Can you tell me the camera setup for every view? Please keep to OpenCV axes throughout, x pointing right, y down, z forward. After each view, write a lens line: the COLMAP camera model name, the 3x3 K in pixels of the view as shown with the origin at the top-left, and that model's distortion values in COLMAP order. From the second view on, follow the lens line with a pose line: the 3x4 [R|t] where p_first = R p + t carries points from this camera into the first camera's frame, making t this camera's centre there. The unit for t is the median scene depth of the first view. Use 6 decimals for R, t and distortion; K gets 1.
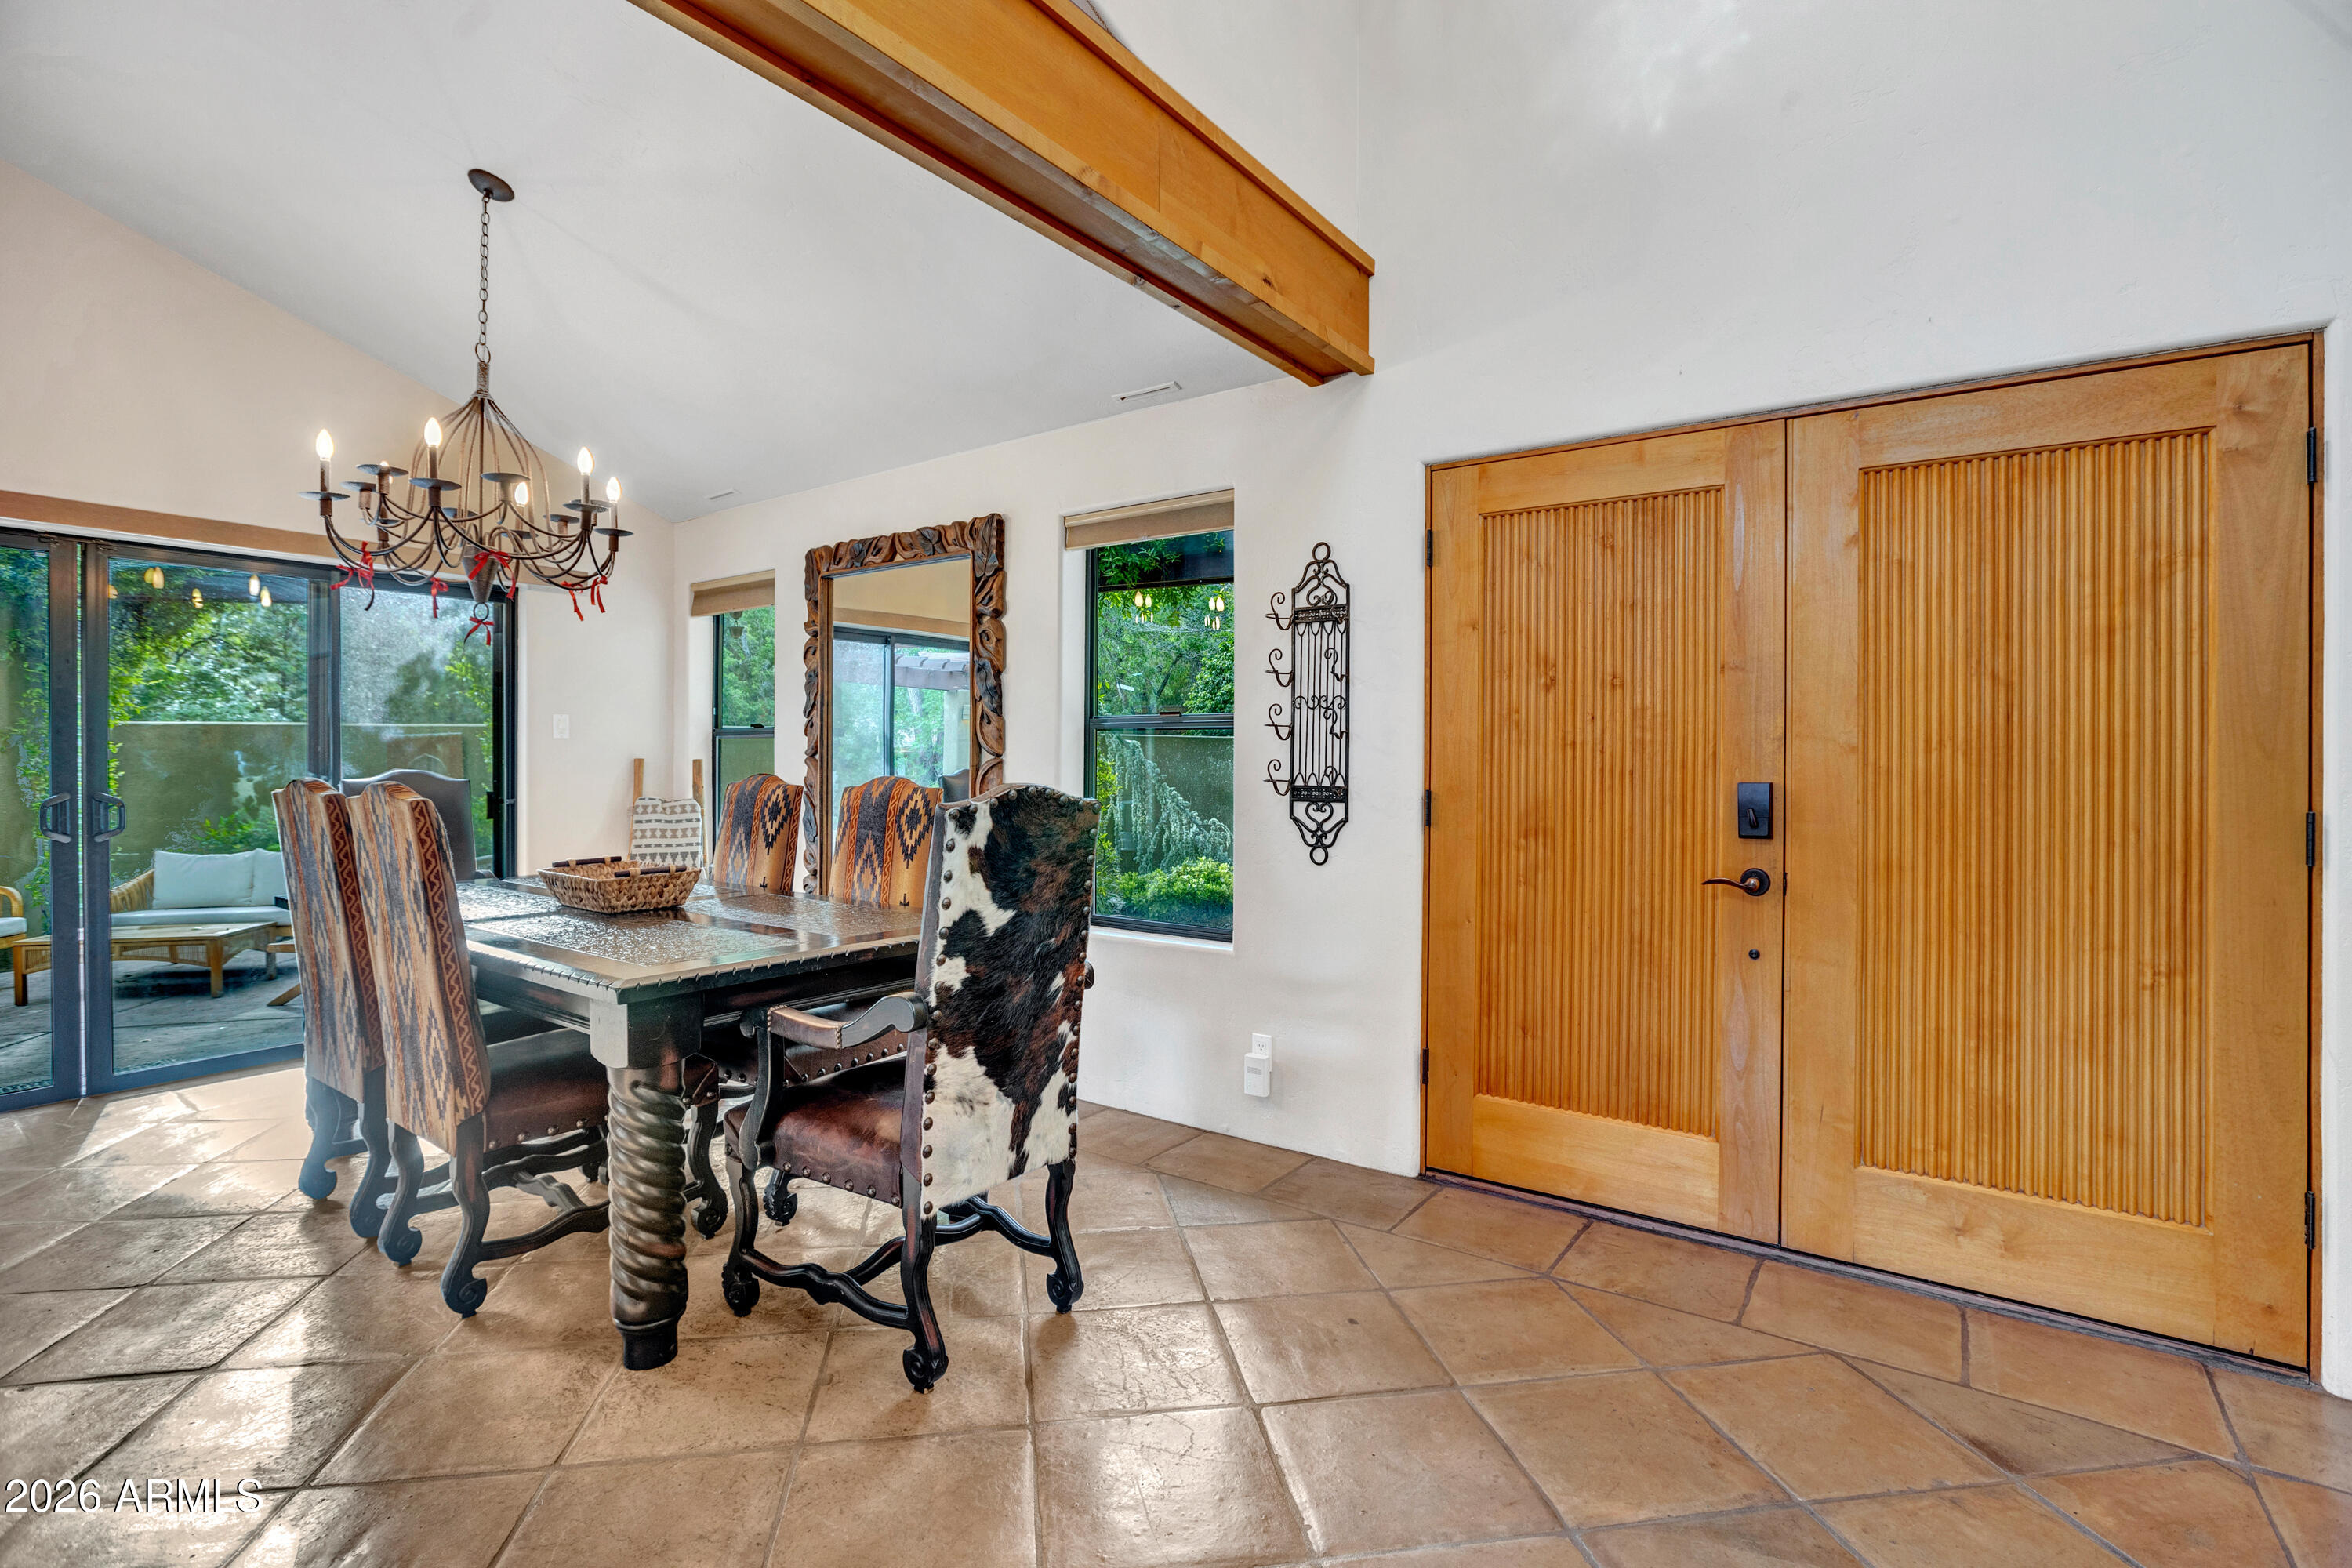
lens RADIAL K [[1098.3, 0, 1171.4], [0, 1098.3, 749.6], [0, 0, 1]] dist [-0.029695, 0.001330]
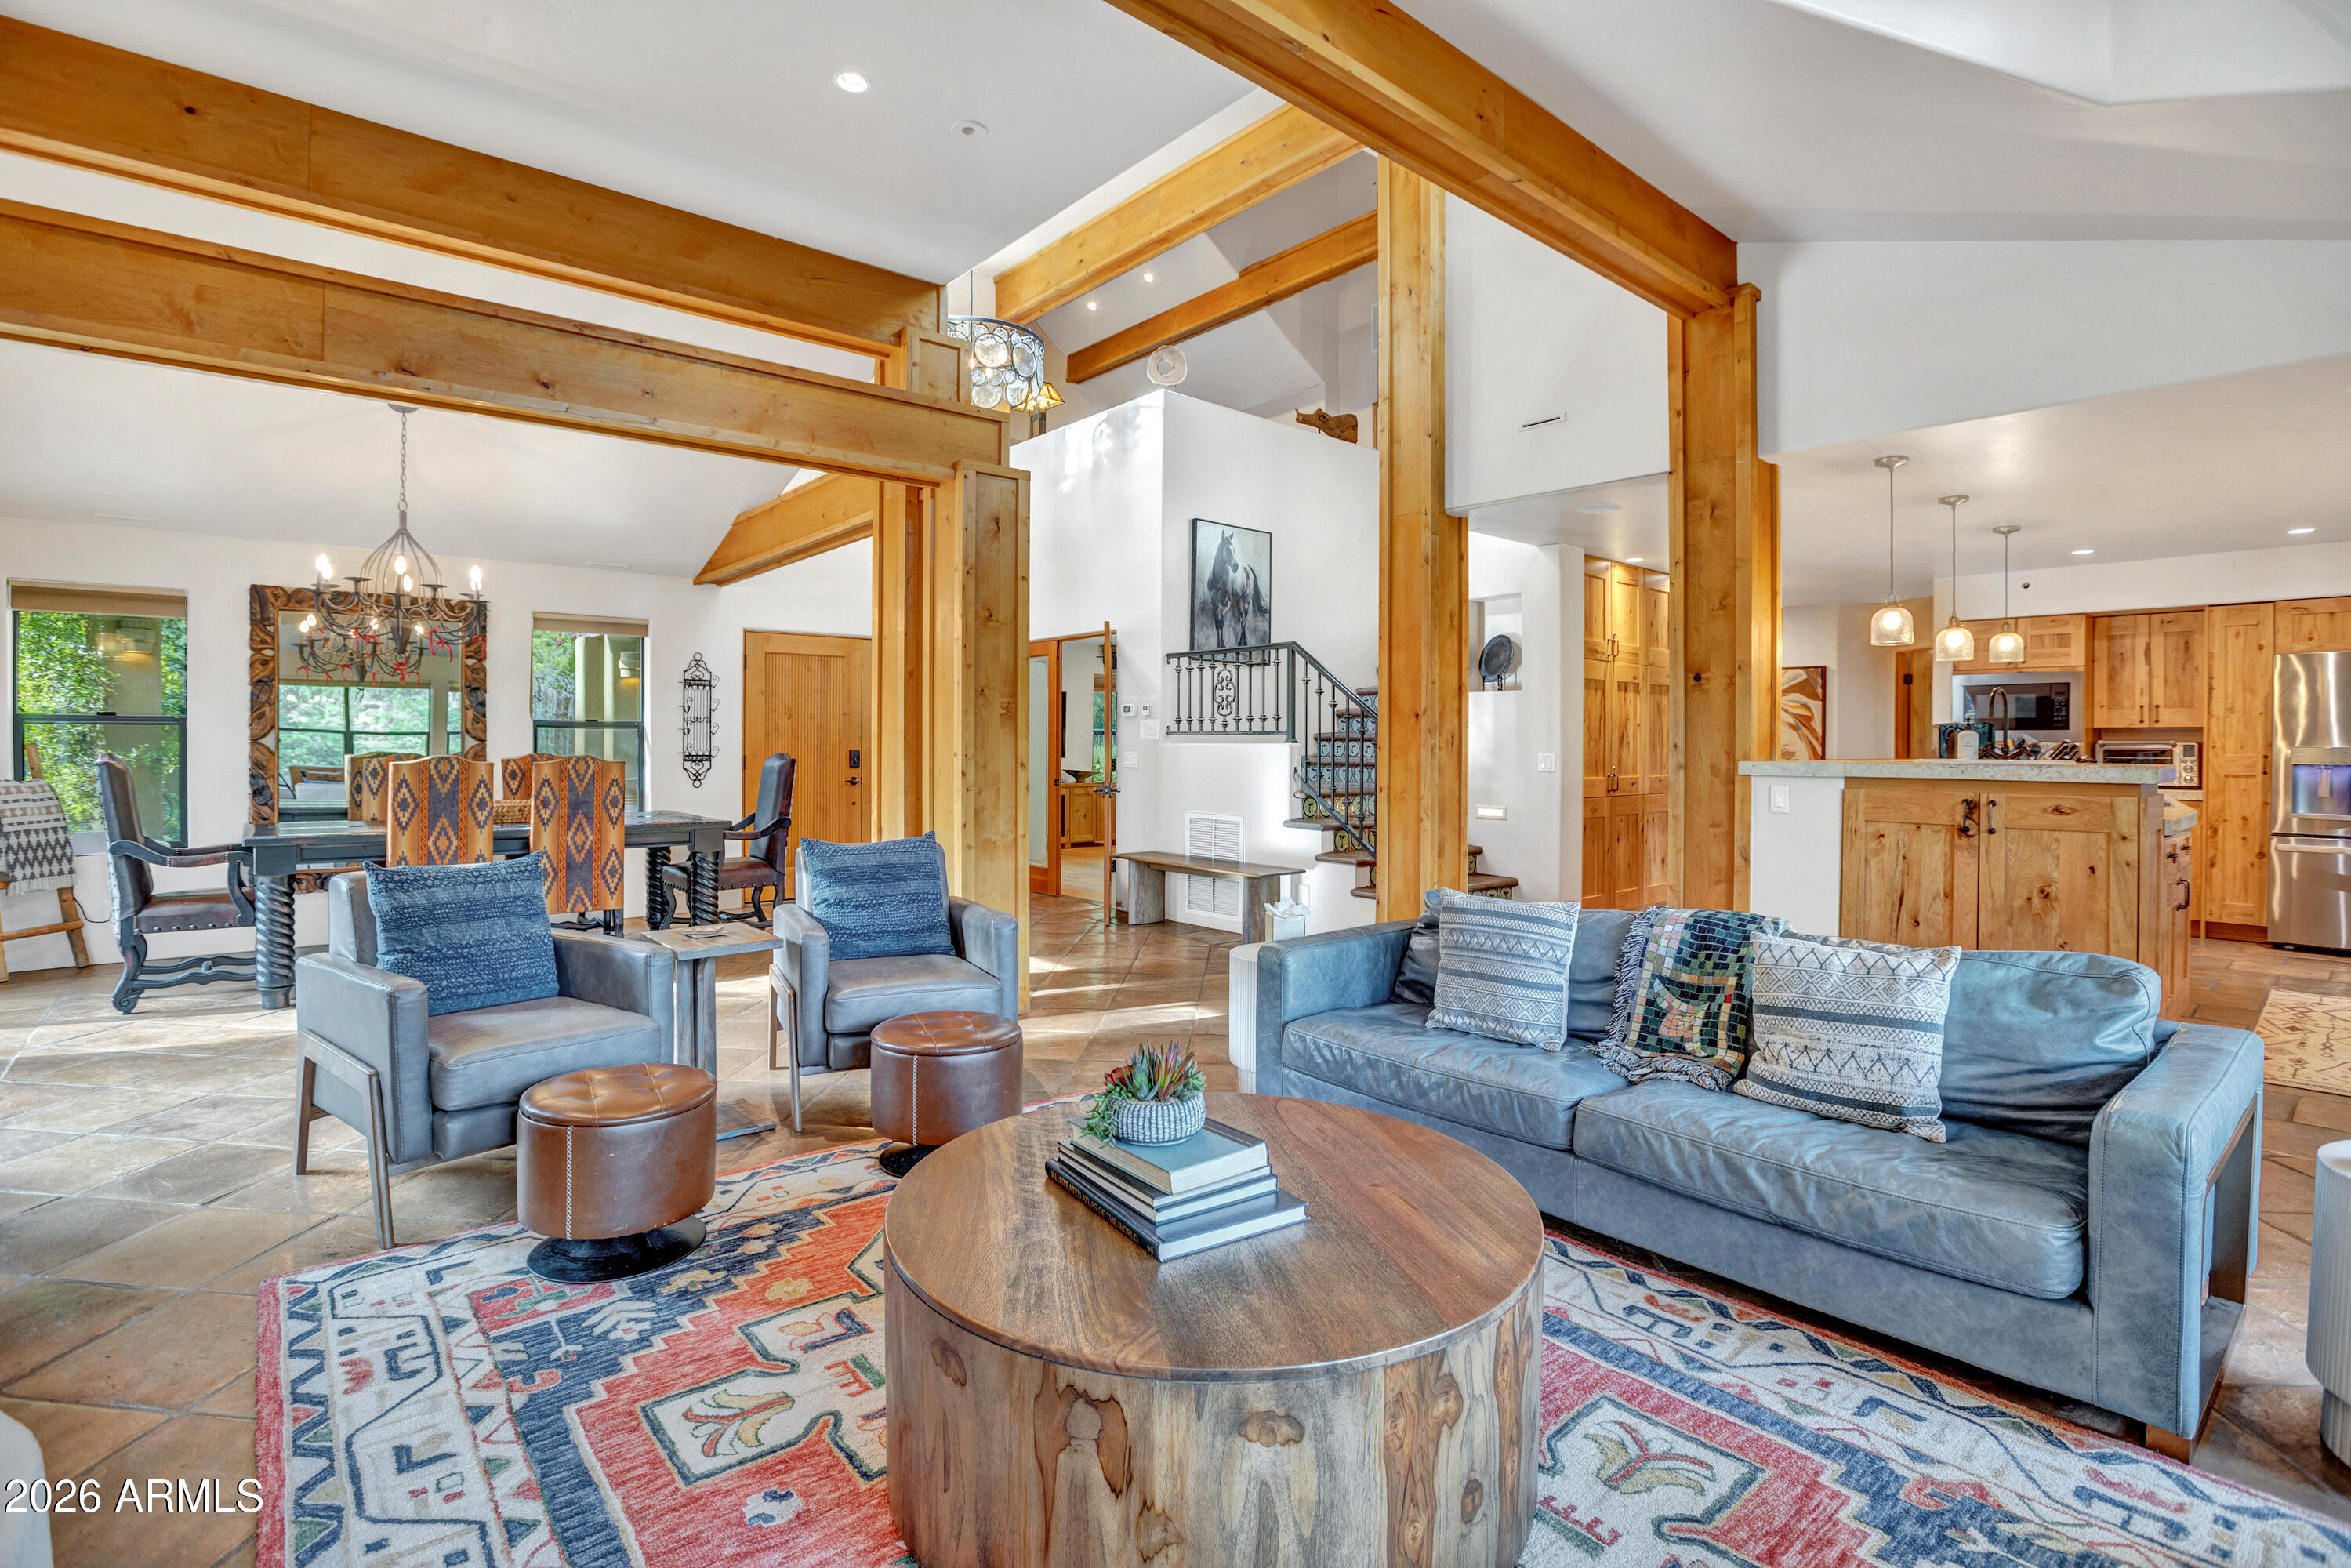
lens RADIAL K [[1087.9, 0, 1163.3], [0, 1087.9, 761.4], [0, 0, 1]] dist [-0.031833, 0.000528]
pose [[0.258643, -0.016786, 0.965827, -1.857671], [-0.007910, 0.999779, 0.019495, -0.005606], [-0.965940, -0.012682, 0.258453, -0.571404]]
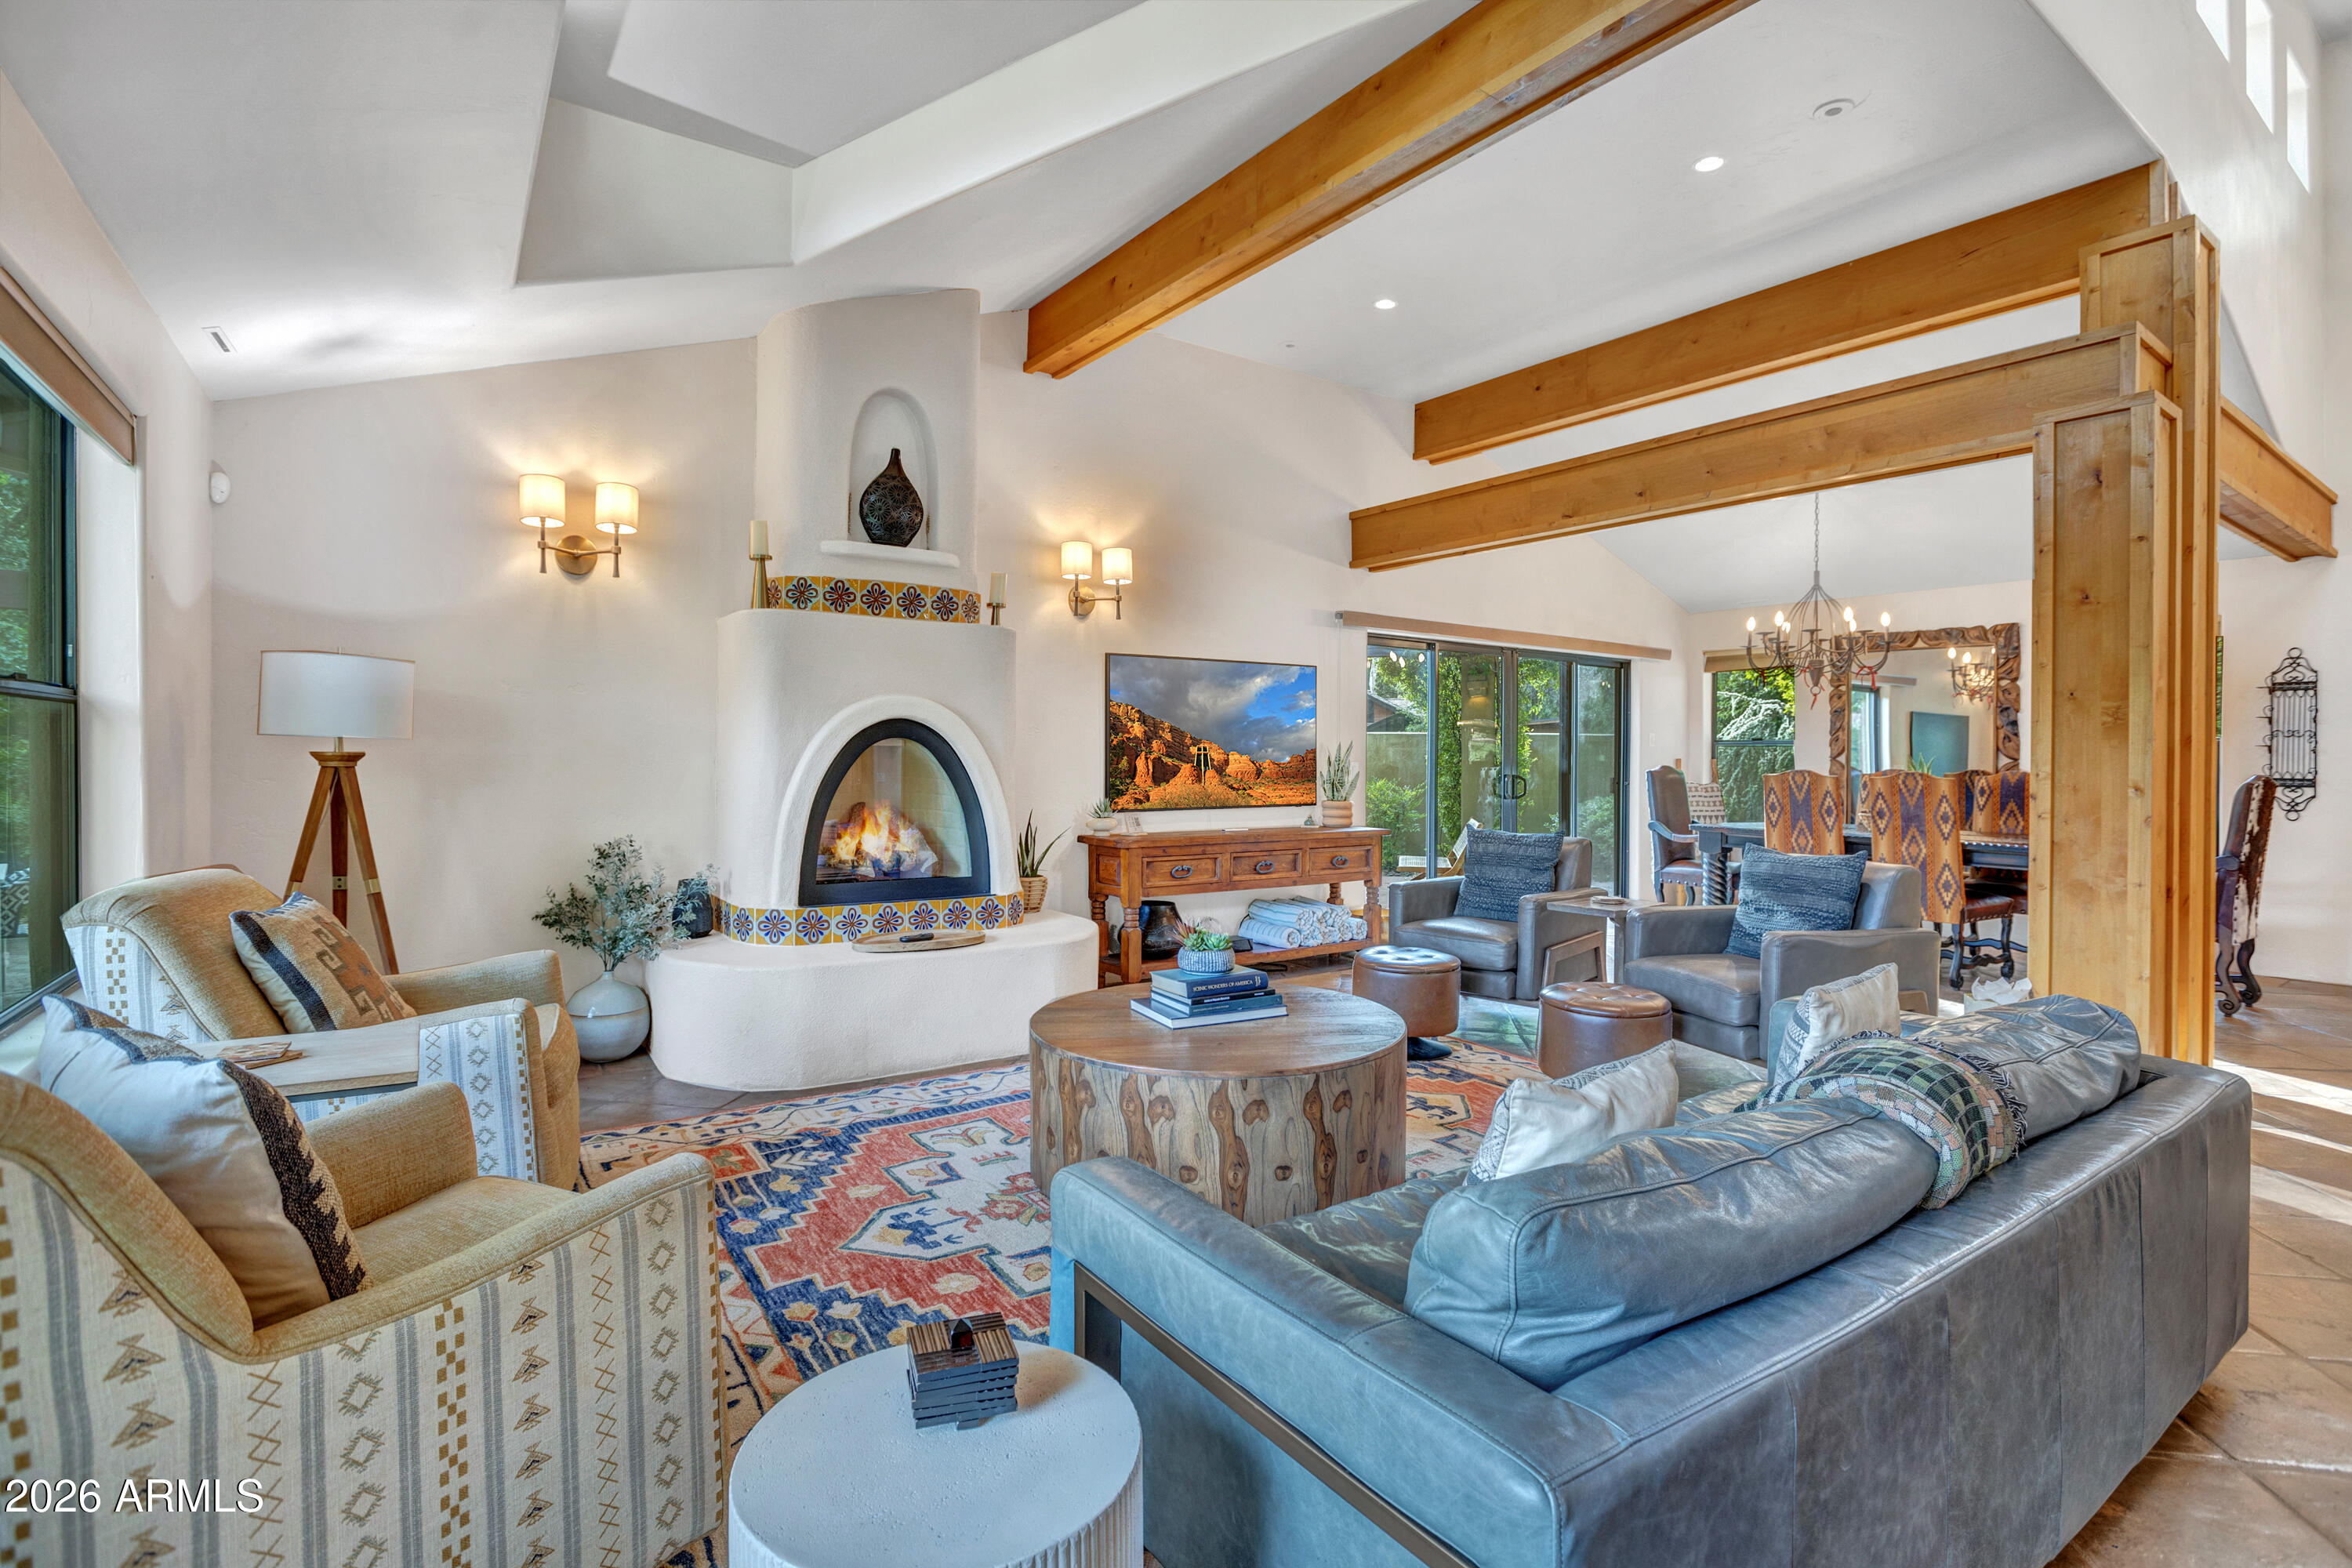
lens RADIAL K [[1088.3, 0, 1163.8], [0, 1088.3, 761.4], [0, 0, 1]] dist [-0.031833, 0.000528]
pose [[0.935841, 0.010080, -0.352277, -1.025131], [-0.006062, 0.999903, 0.012507, -0.006338], [0.352369, -0.009569, 0.935812, -1.330650]]
